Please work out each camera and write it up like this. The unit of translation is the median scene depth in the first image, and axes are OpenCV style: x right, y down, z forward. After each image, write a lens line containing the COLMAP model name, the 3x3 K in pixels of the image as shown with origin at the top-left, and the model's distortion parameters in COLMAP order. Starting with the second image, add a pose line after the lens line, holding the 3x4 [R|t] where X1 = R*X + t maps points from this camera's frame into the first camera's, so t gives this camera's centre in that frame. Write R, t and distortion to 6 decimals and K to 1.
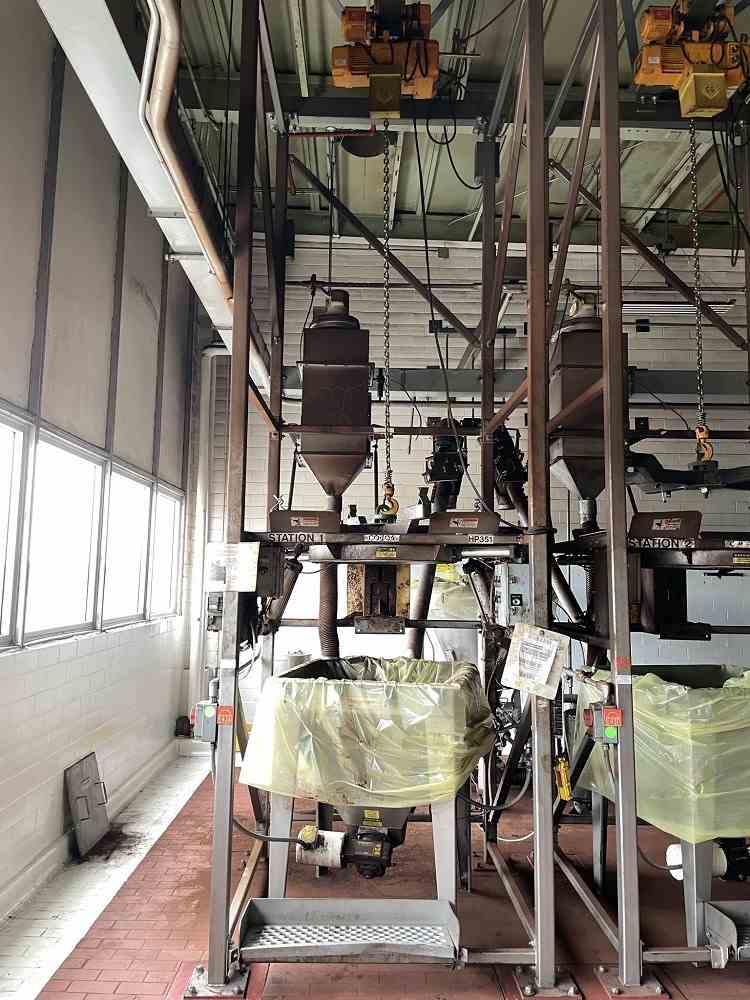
lens RADIAL K [[751.4, 0, 374.3], [0, 751.4, 490.1], [0, 0, 1]] dist [0.088292, -0.112786]
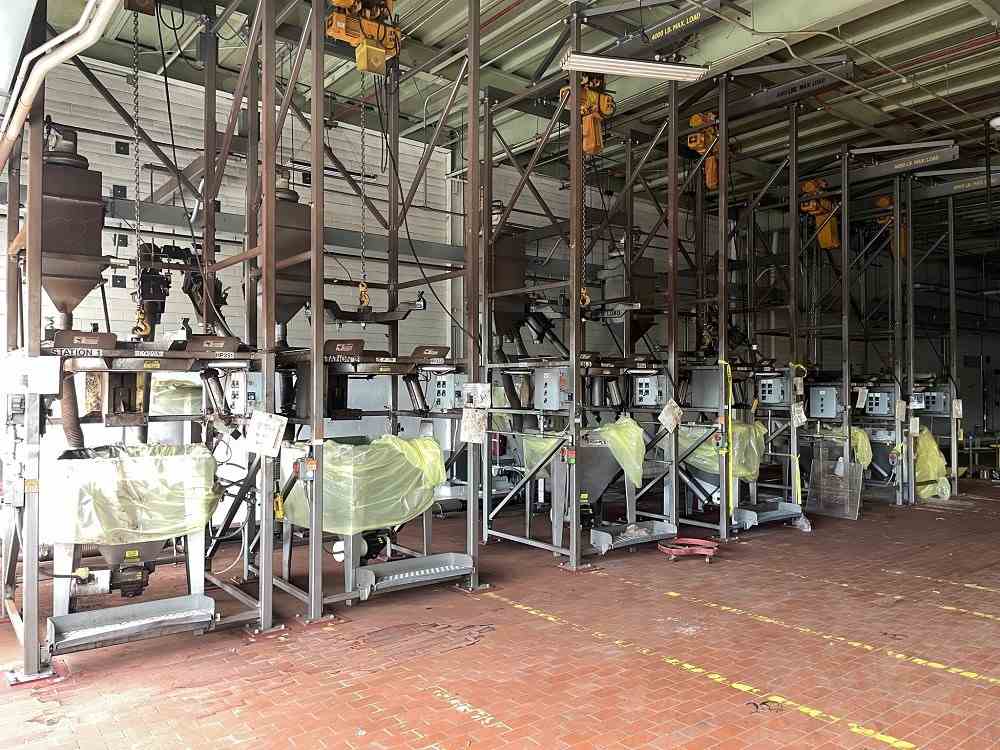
lens RADIAL K [[751.4, 0, 500.0], [0, 751.4, 375.0], [0, 0, 1]] dist [0.088292, -0.112786]
pose [[0.805509, -0.003345, 0.592574, -0.294812], [-0.058697, 0.994616, 0.085403, -0.051981], [-0.589669, -0.103576, 0.800976, -0.476754]]
